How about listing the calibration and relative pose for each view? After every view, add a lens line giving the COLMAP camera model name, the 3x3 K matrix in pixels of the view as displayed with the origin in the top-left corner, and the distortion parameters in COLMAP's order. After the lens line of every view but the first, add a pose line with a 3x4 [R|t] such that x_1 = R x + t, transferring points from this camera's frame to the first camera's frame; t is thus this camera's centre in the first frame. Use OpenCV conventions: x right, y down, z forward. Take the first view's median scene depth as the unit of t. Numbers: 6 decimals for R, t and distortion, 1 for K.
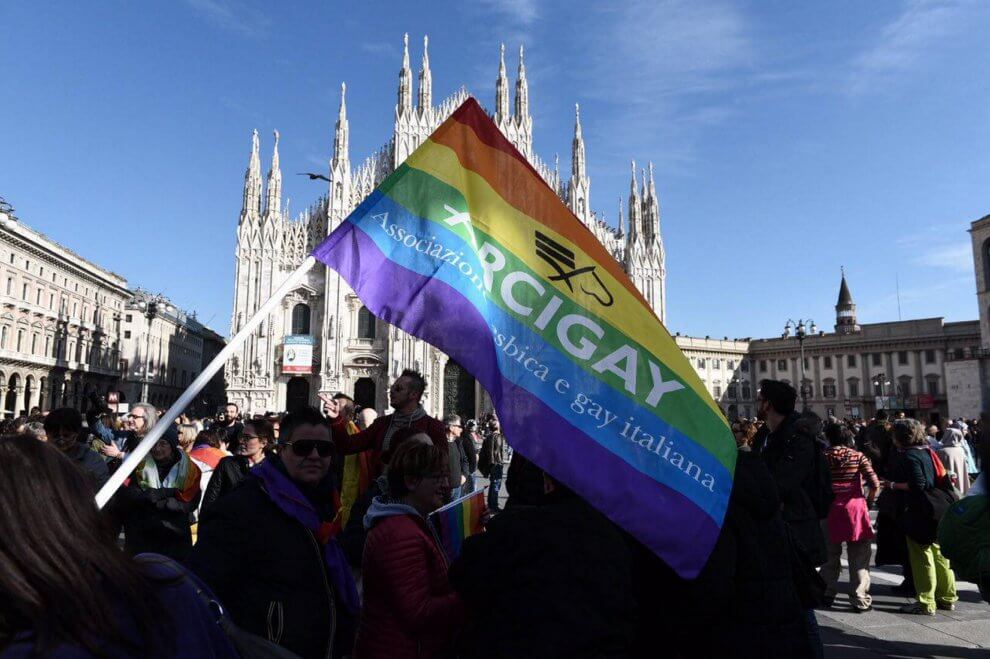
lens RADIAL K [[671.2, 0, 497.3], [0, 671.2, 318.3], [0, 0, 1]] dist [-0.000393, -0.018799]
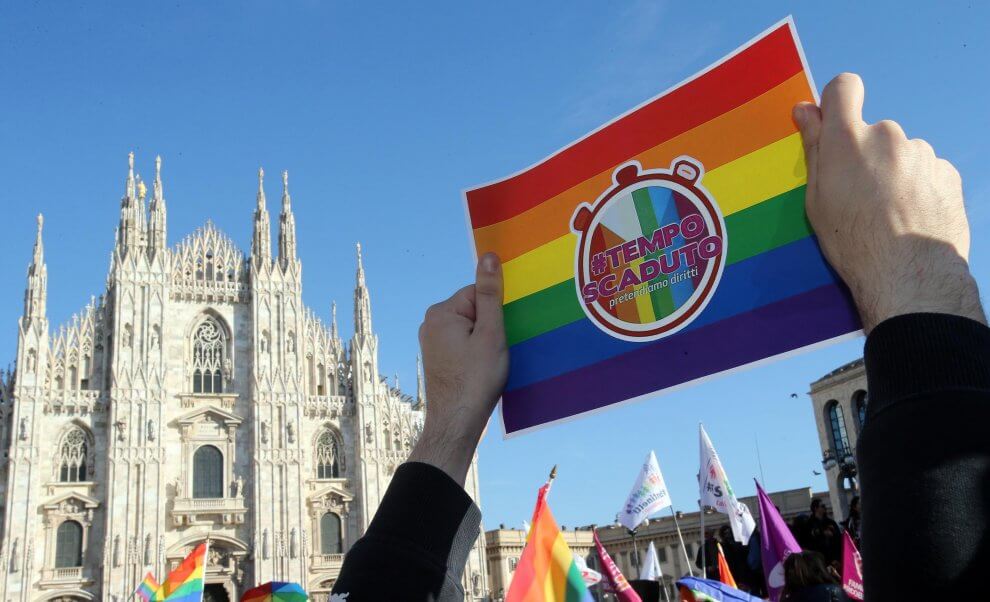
lens RADIAL K [[970.4, 0, 497.8], [0, 970.4, 333.0], [0, 0, 1]] dist [-0.041270, 0.169541]
pose [[0.966914, -0.010399, 0.254892, -0.015729], [0.054274, 0.984679, -0.165713, -0.017699], [-0.249264, 0.174064, 0.952664, -0.117770]]
